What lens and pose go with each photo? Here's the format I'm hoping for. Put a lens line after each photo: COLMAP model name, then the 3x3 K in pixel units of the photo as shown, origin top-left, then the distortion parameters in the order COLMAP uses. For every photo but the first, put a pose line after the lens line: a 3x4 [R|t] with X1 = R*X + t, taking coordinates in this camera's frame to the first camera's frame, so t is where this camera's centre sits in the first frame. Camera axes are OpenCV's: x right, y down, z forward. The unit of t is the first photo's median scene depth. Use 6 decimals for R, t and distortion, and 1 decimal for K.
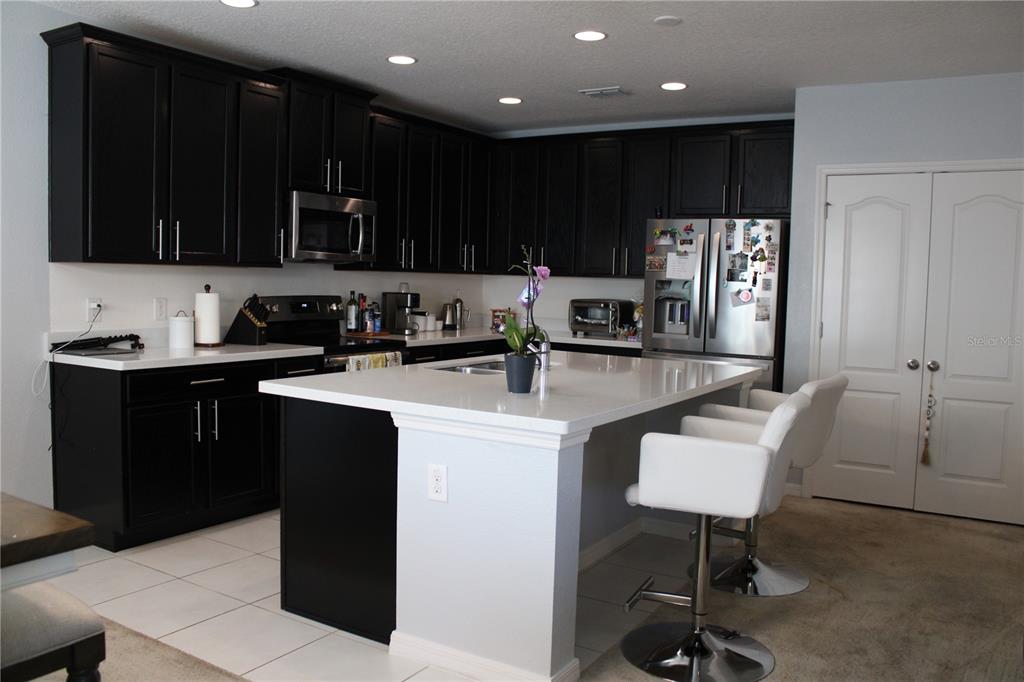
lens RADIAL K [[841.8, 0, 512.0], [0, 841.8, 341.0], [0, 0, 1]] dist [-0.068500, -0.002080]
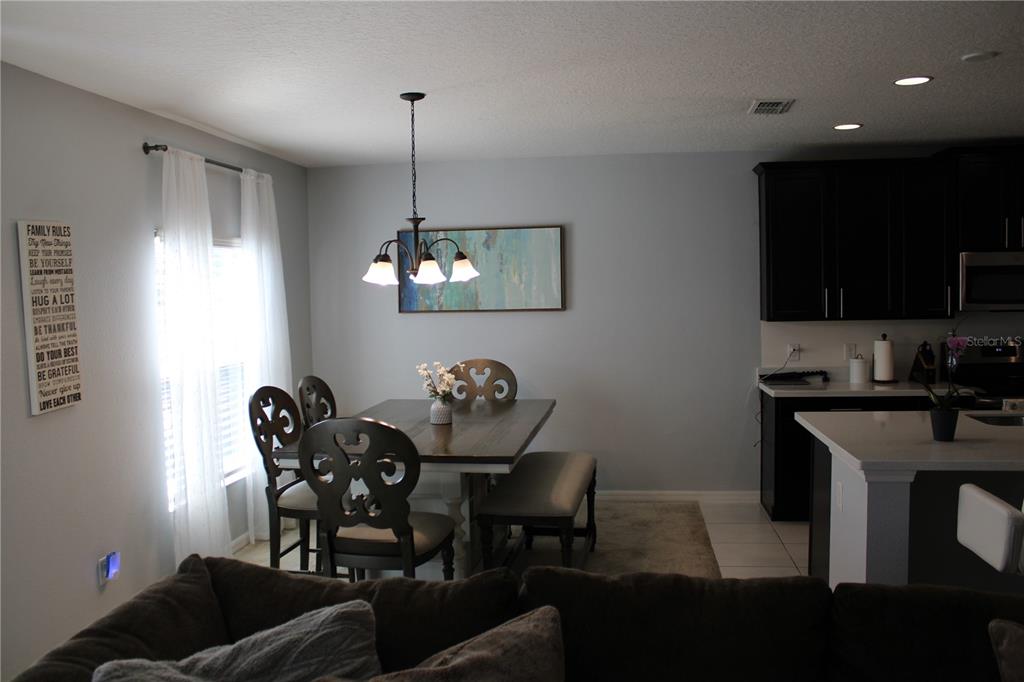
lens RADIAL K [[841.8, 0, 512.0], [0, 841.8, 341.0], [0, 0, 1]] dist [-0.068500, -0.002080]
pose [[0.432450, 0.017639, -0.901485, 0.558506], [-0.032339, 0.999469, 0.004043, -0.046379], [0.901078, 0.027405, 0.432791, -0.053823]]
